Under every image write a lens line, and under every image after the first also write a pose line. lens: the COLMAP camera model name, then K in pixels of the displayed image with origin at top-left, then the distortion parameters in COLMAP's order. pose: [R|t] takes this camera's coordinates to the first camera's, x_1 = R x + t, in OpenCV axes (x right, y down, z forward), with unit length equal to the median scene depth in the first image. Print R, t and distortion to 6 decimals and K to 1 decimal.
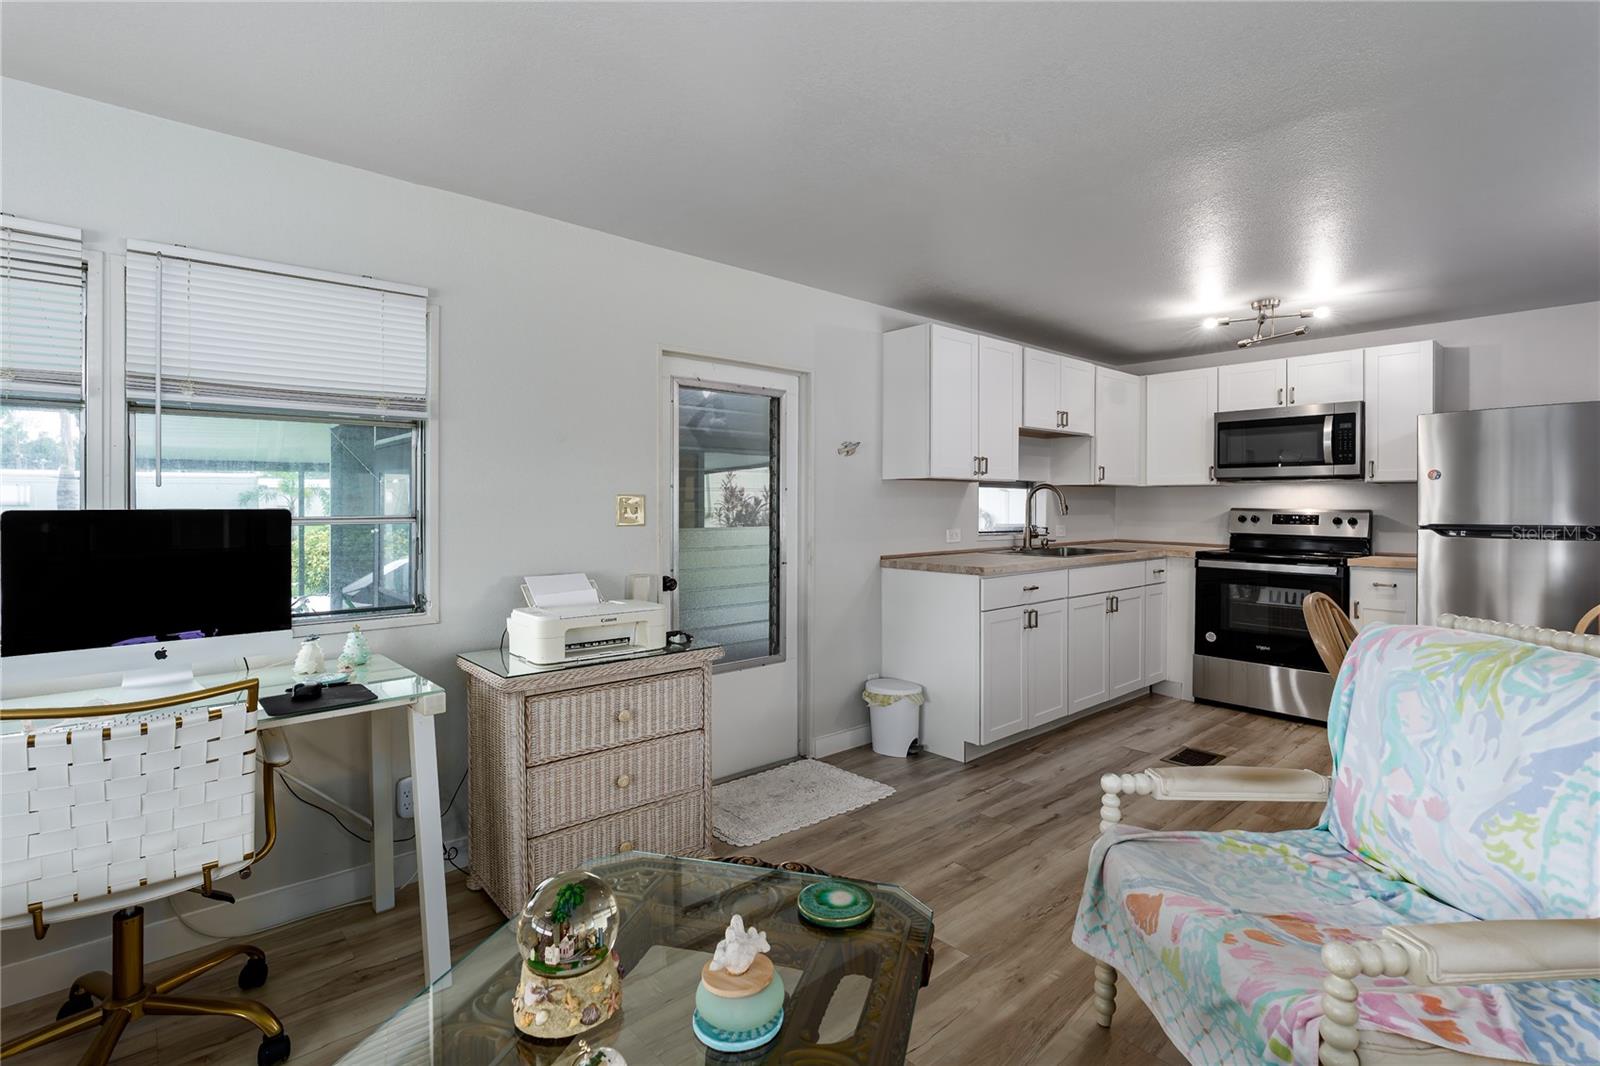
lens RADIAL K [[754.4, 0, 797.1], [0, 754.4, 506.1], [0, 0, 1]] dist [-0.001250, 0.000032]
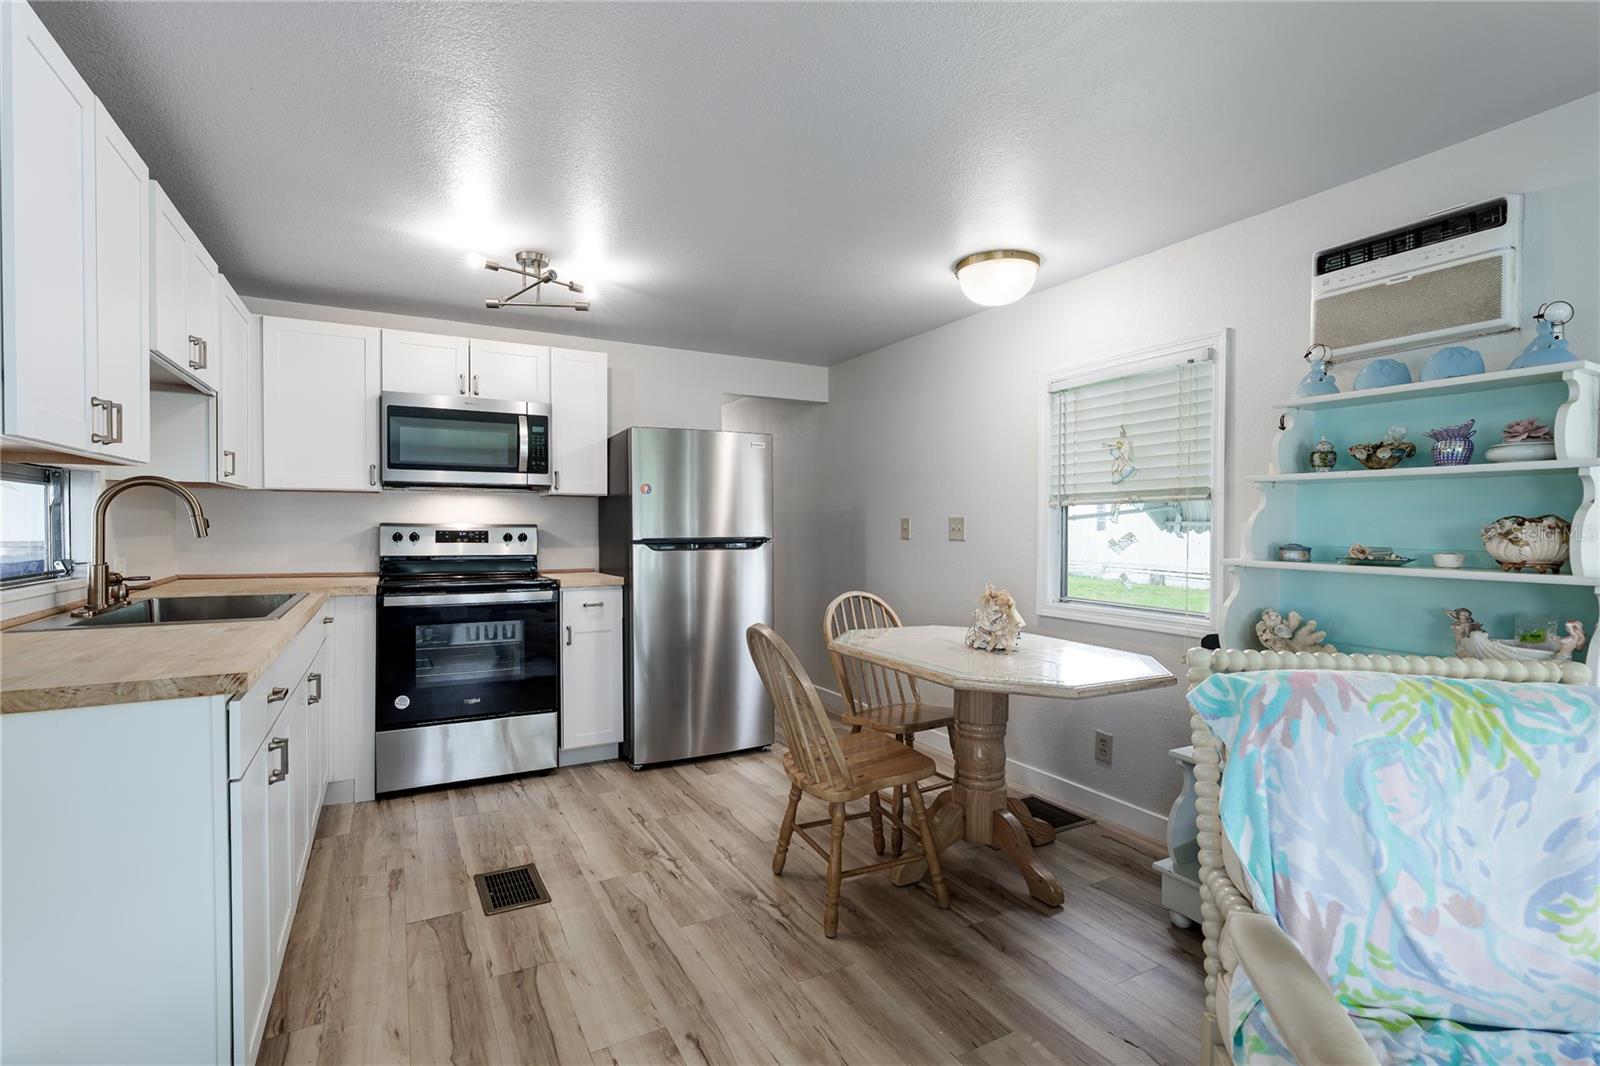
lens RADIAL K [[741.1, 0, 793.3], [0, 741.1, 530.5], [0, 0, 1]] dist [-0.001757, -0.000134]
pose [[0.225269, -0.013813, 0.974199, -0.058325], [-0.000333, 0.999898, 0.014255, -0.000549], [-0.974297, -0.003536, 0.225241, 0.512983]]
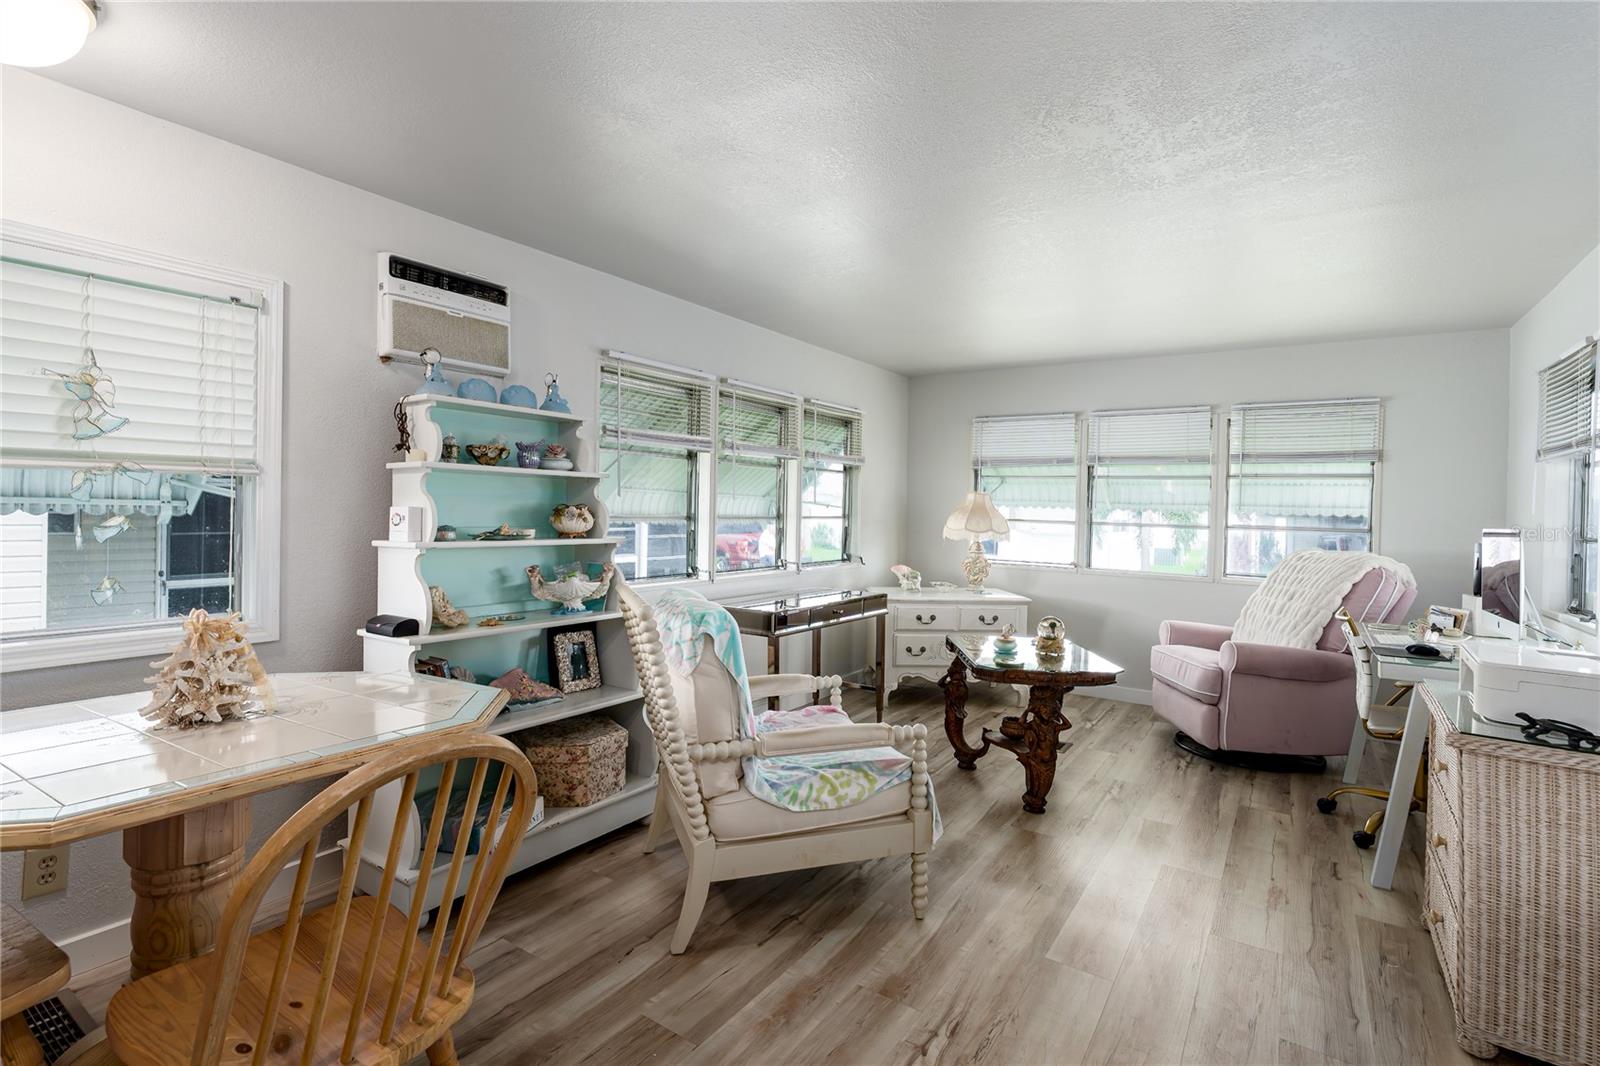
lens RADIAL K [[763.4, 0, 778.7], [0, 763.4, 521.3], [0, 0, 1]] dist [-0.000502, -0.000241]
pose [[-0.970217, -0.013387, -0.241869, 0.423077], [-0.016950, 0.999776, 0.012655, 0.000750], [0.241646, 0.016377, -0.970226, 0.938629]]
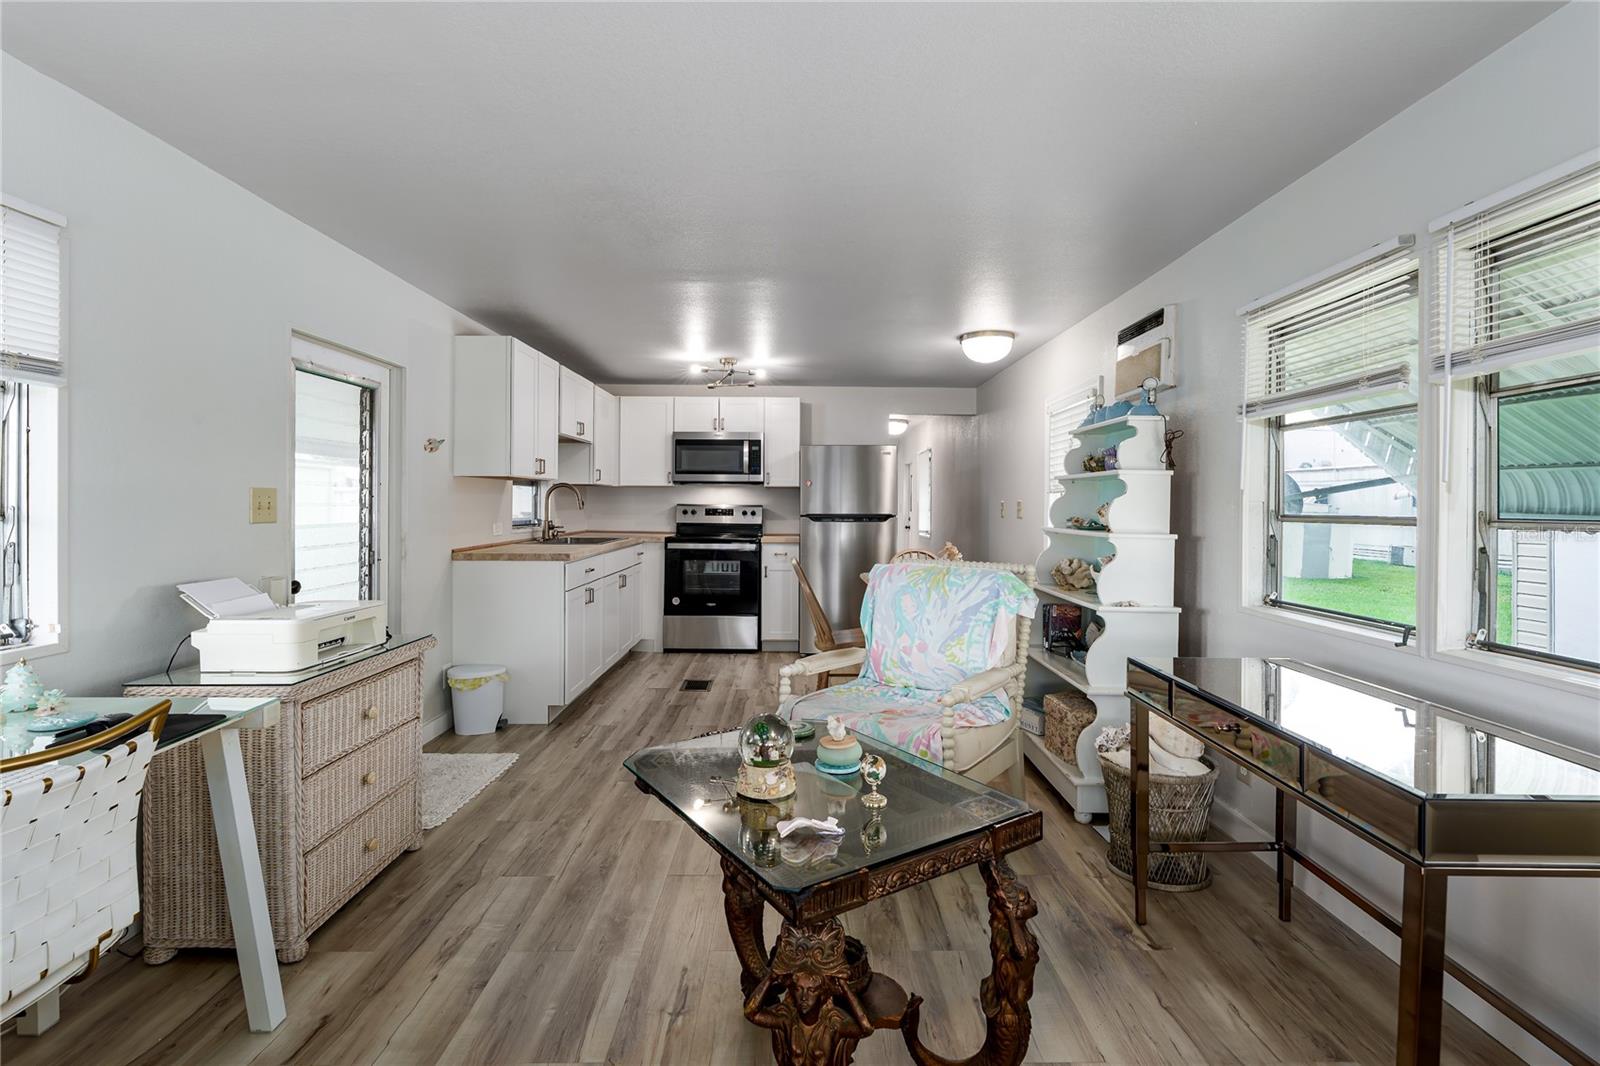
lens RADIAL K [[757.3, 0, 804.0], [0, 757.3, 507.0], [0, 0, 1]] dist [-0.003640, -0.000028]
pose [[0.653591, -0.002094, 0.756845, -0.336505], [-0.002788, 0.999983, 0.005174, 0.000483], [-0.756843, -0.005492, 0.653574, -0.044163]]
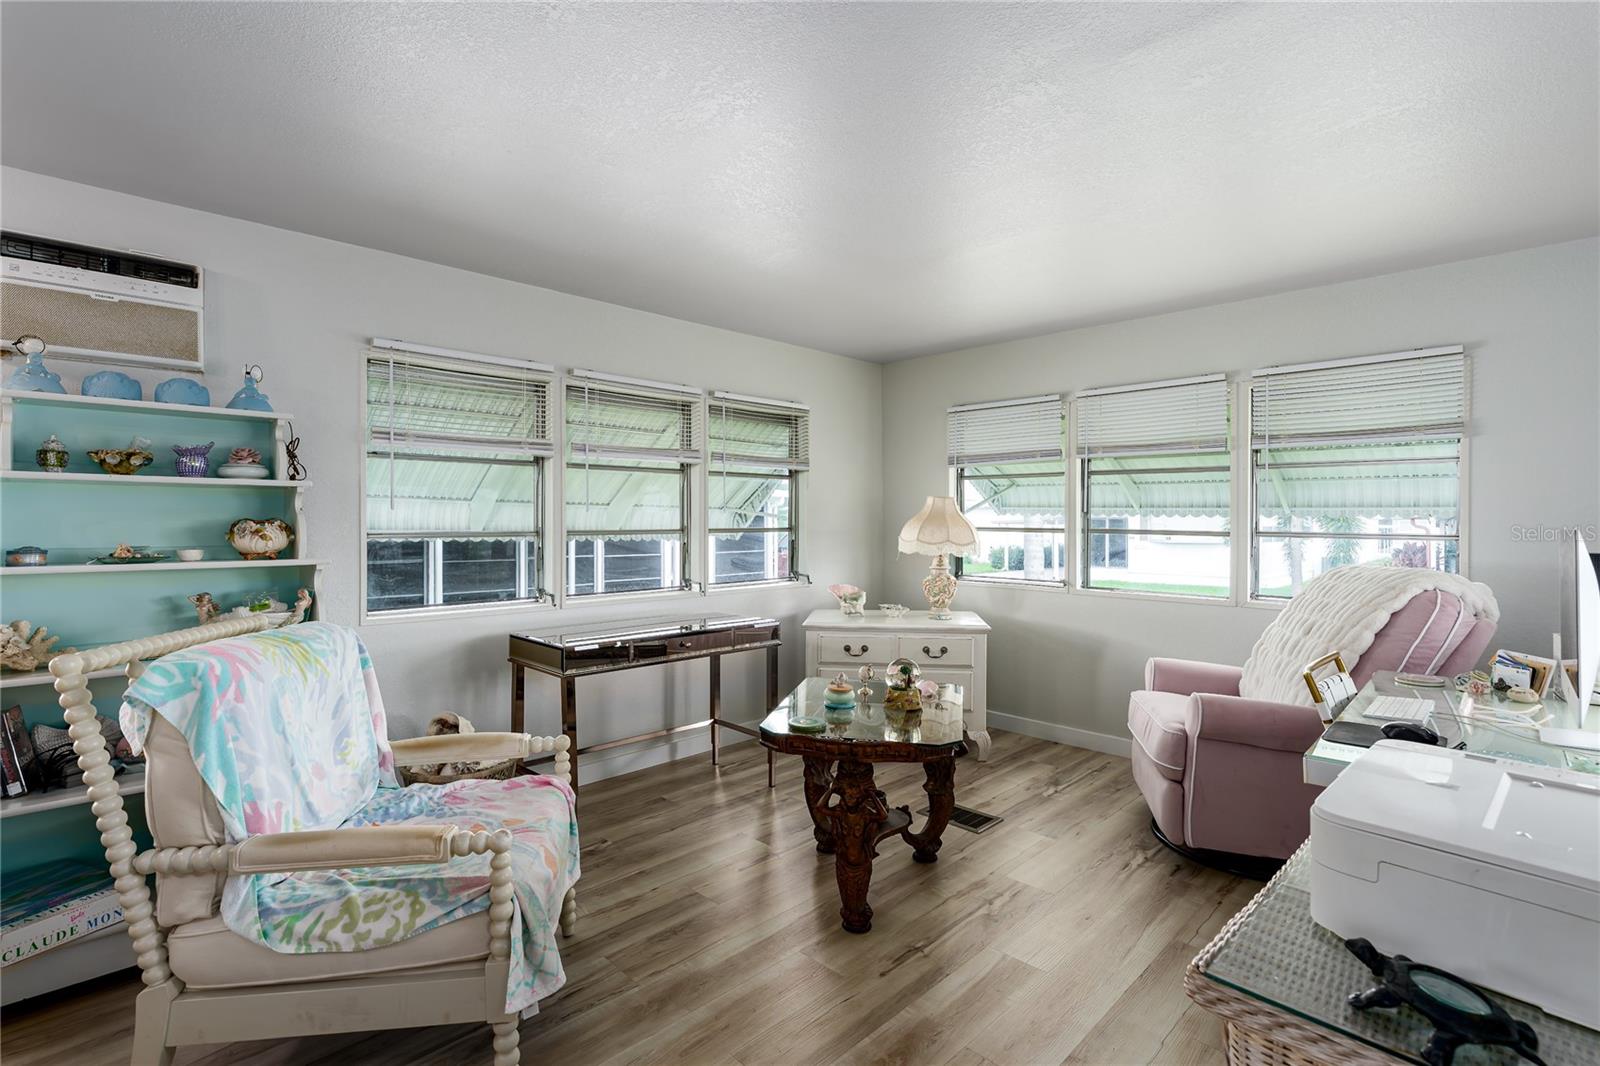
lens RADIAL K [[741.1, 0, 793.3], [0, 741.1, 530.5], [0, 0, 1]] dist [-0.001757, -0.000134]
pose [[-0.998641, 0.002080, -0.052078, 0.056060], [0.001737, 0.999977, 0.006623, 0.003141], [0.052091, 0.006524, -0.998621, 0.797420]]
